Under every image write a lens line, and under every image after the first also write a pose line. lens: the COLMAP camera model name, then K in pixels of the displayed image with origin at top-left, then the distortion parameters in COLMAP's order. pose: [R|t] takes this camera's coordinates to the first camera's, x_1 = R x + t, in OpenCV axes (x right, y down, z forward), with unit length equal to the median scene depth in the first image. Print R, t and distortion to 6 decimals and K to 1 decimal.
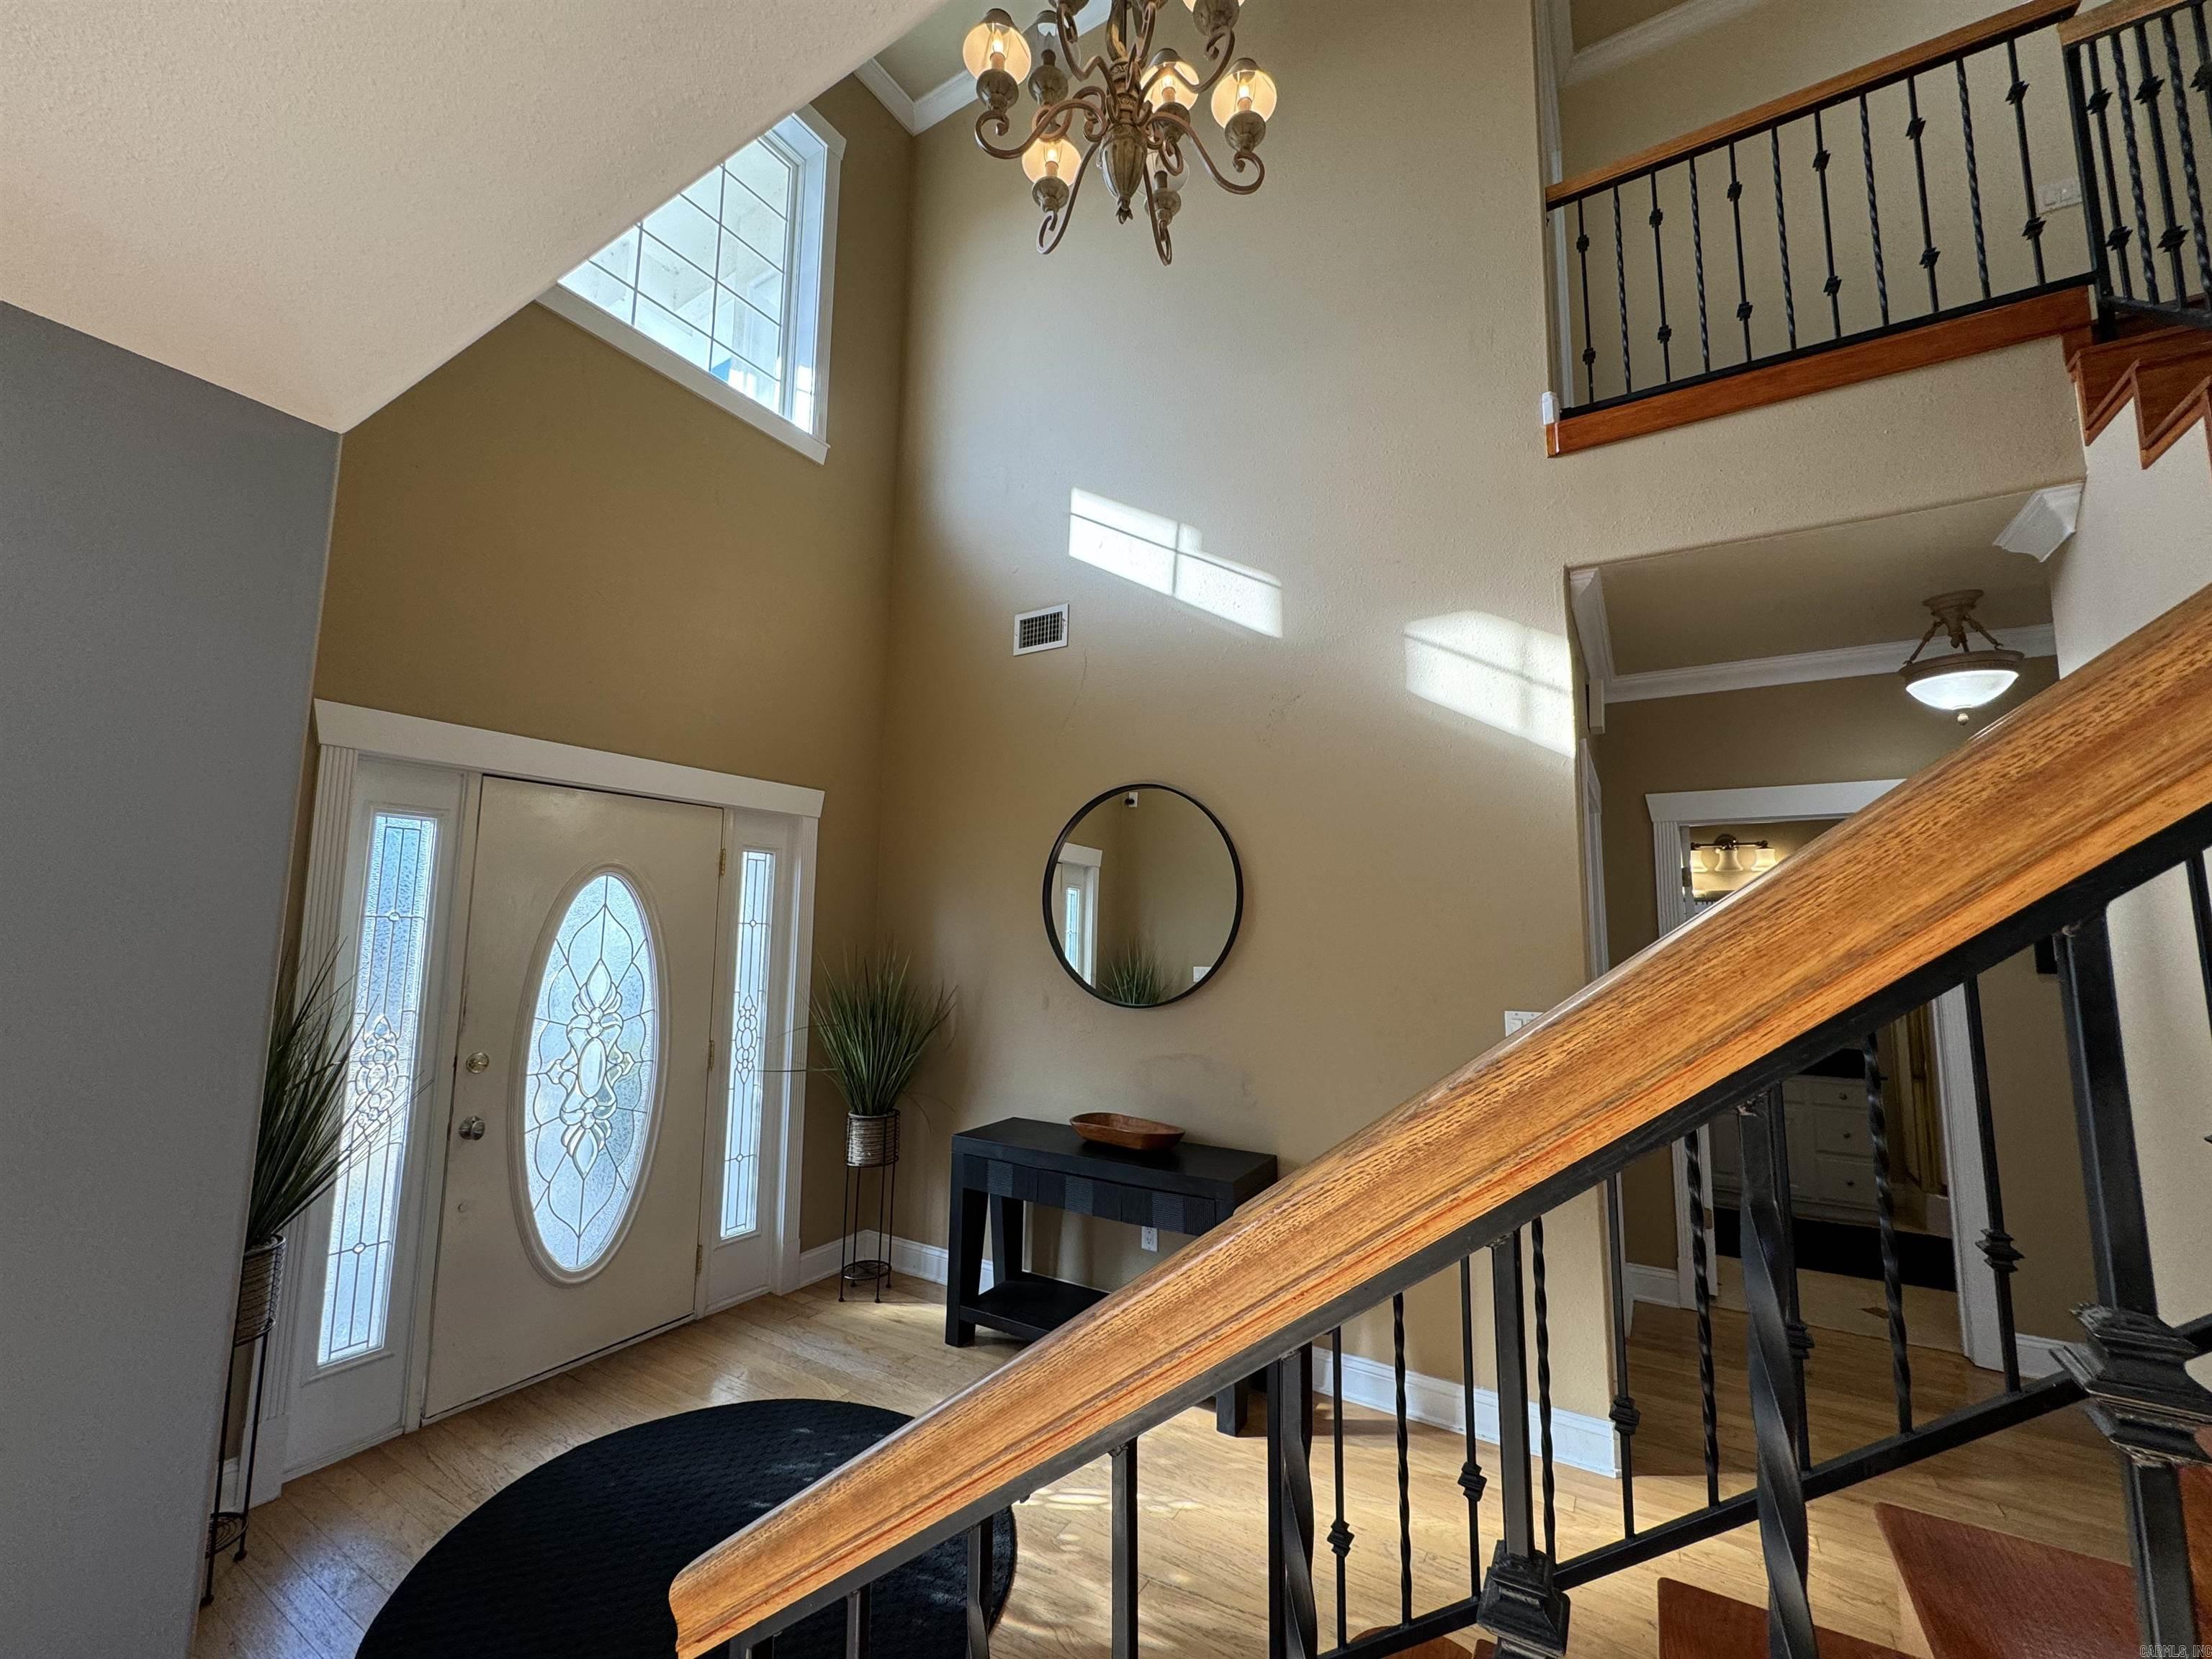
lens RADIAL K [[902.1, 0, 1110.3], [0, 902.1, 827.0], [0, 0, 1]] dist [0.000128, -0.000027]
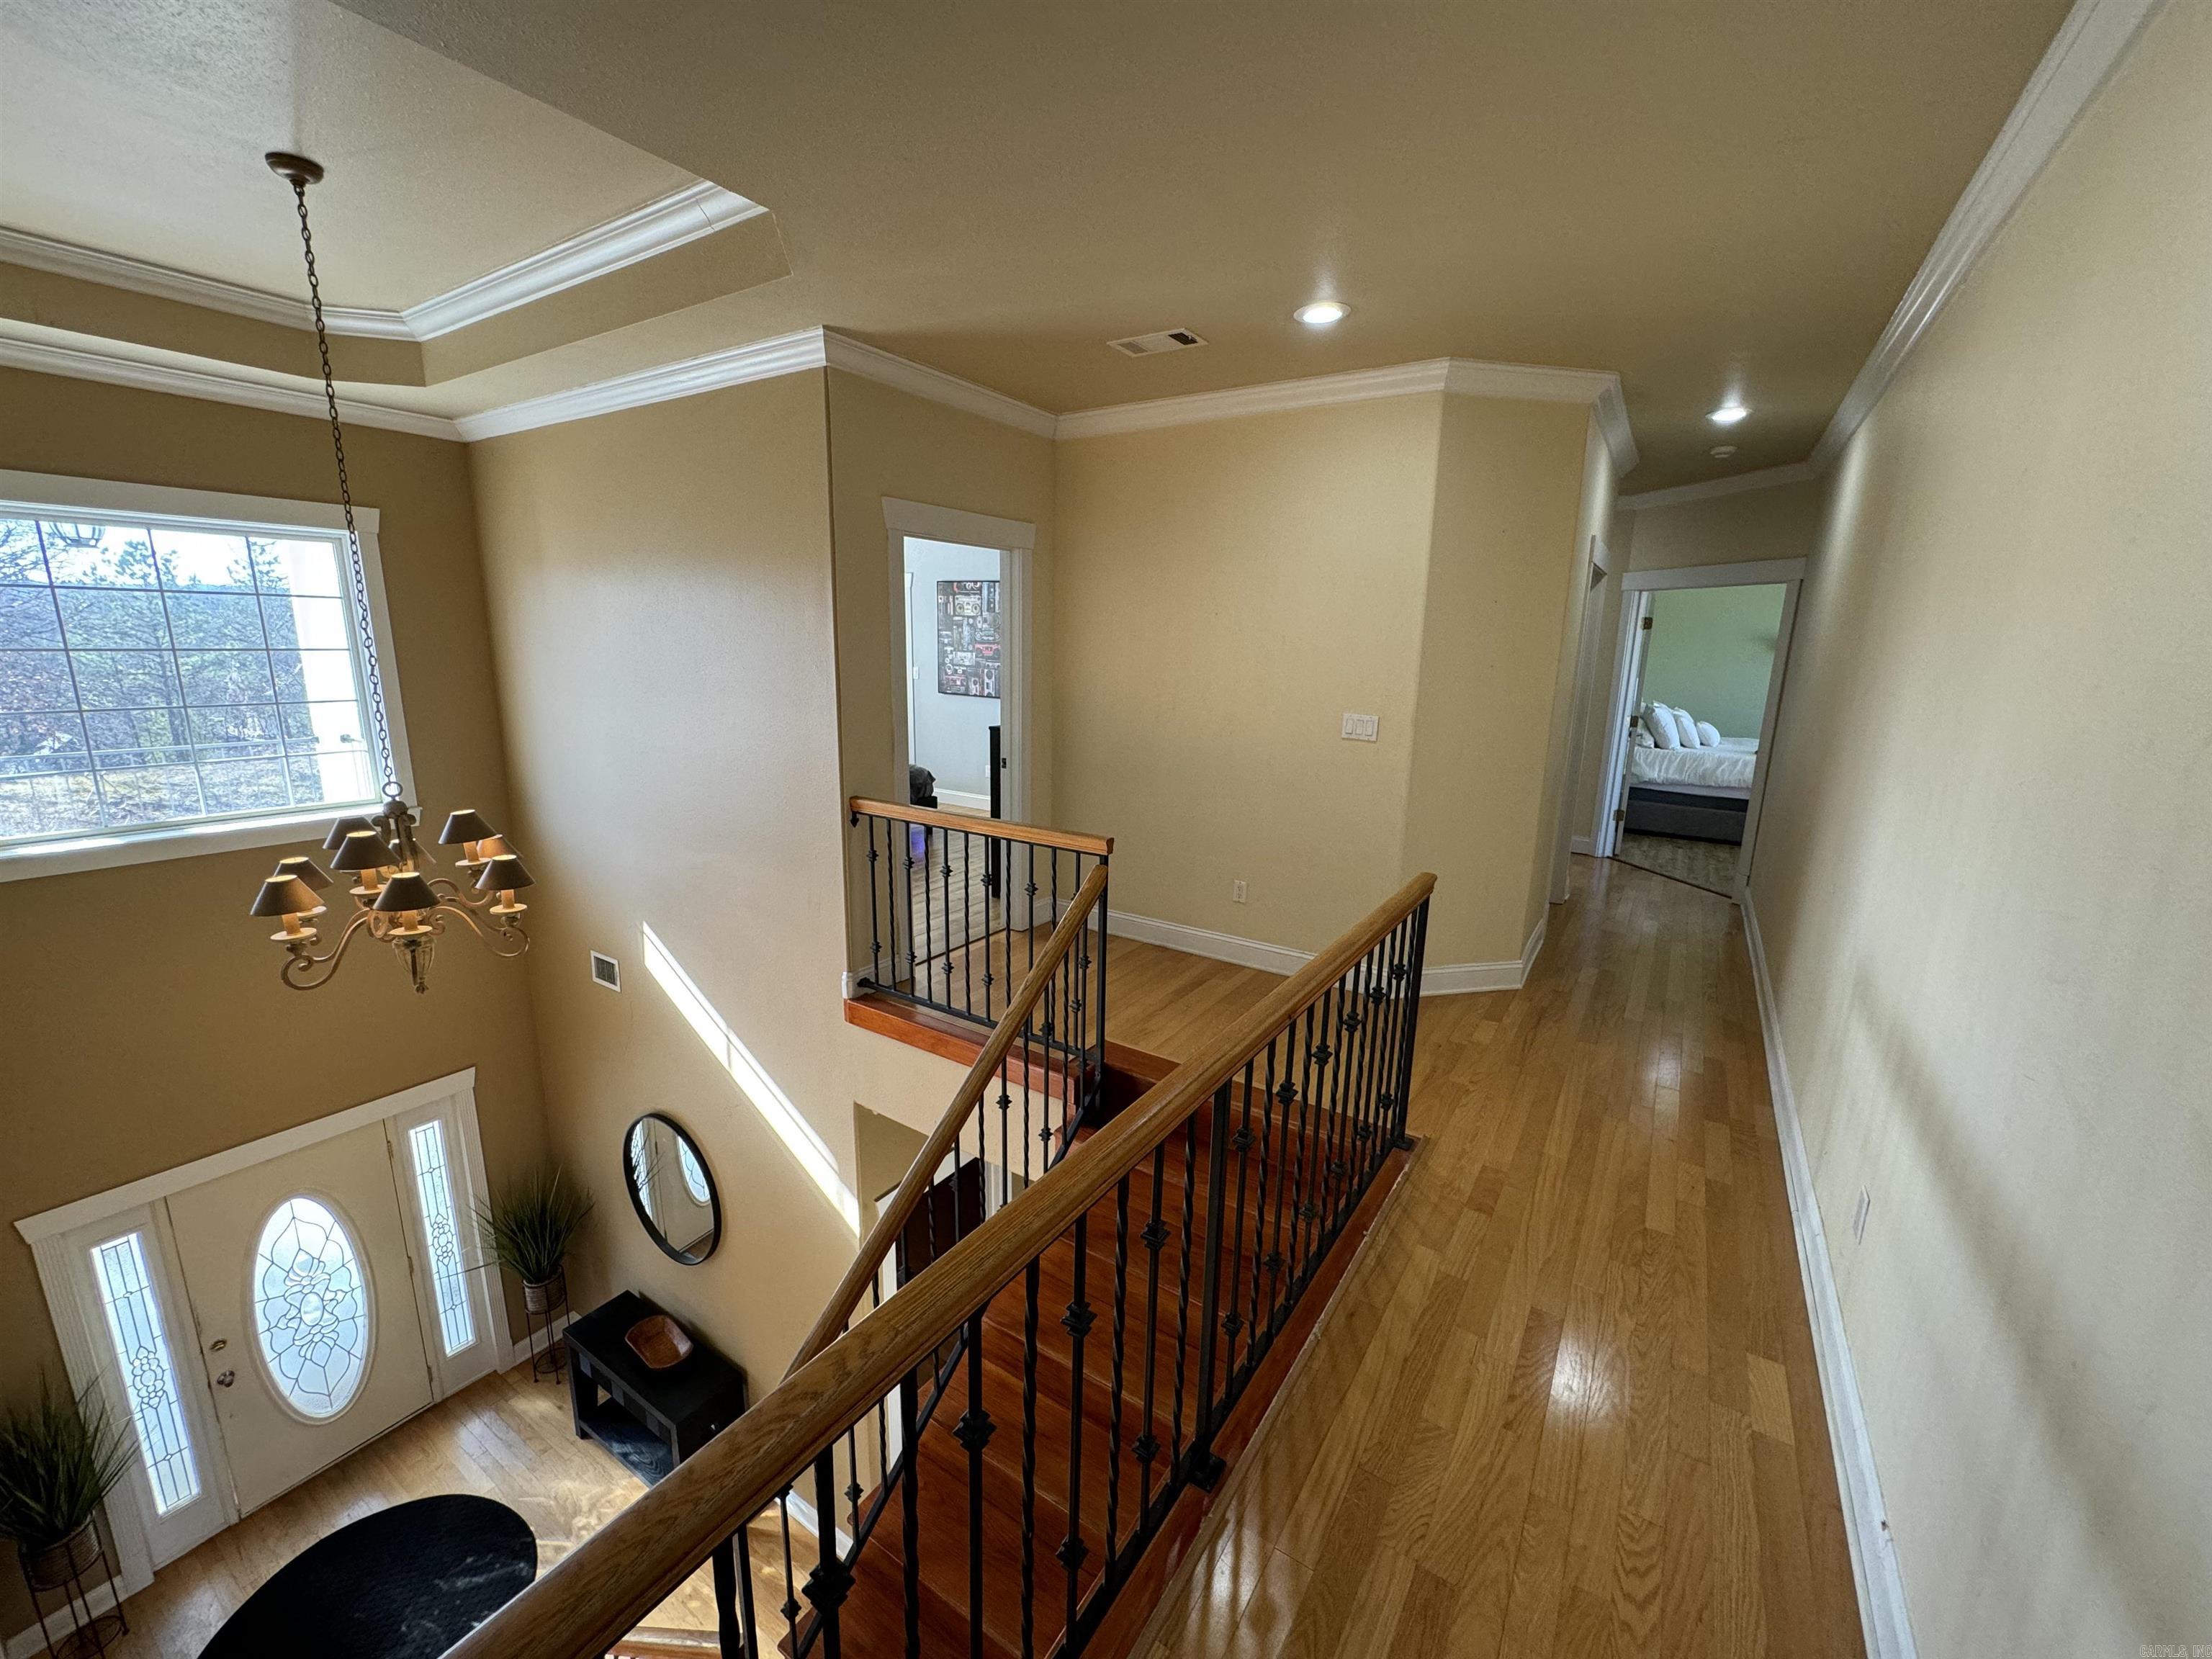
lens RADIAL K [[884.6, 0, 1106.0], [0, 884.6, 829.5], [0, 0, 1]] dist [0.000185, -0.000114]
pose [[0.998992, 0.015671, -0.042061, 0.876393], [-0.000795, 0.943105, 0.332495, -1.051963], [0.044879, -0.332126, 0.942167, -0.120094]]
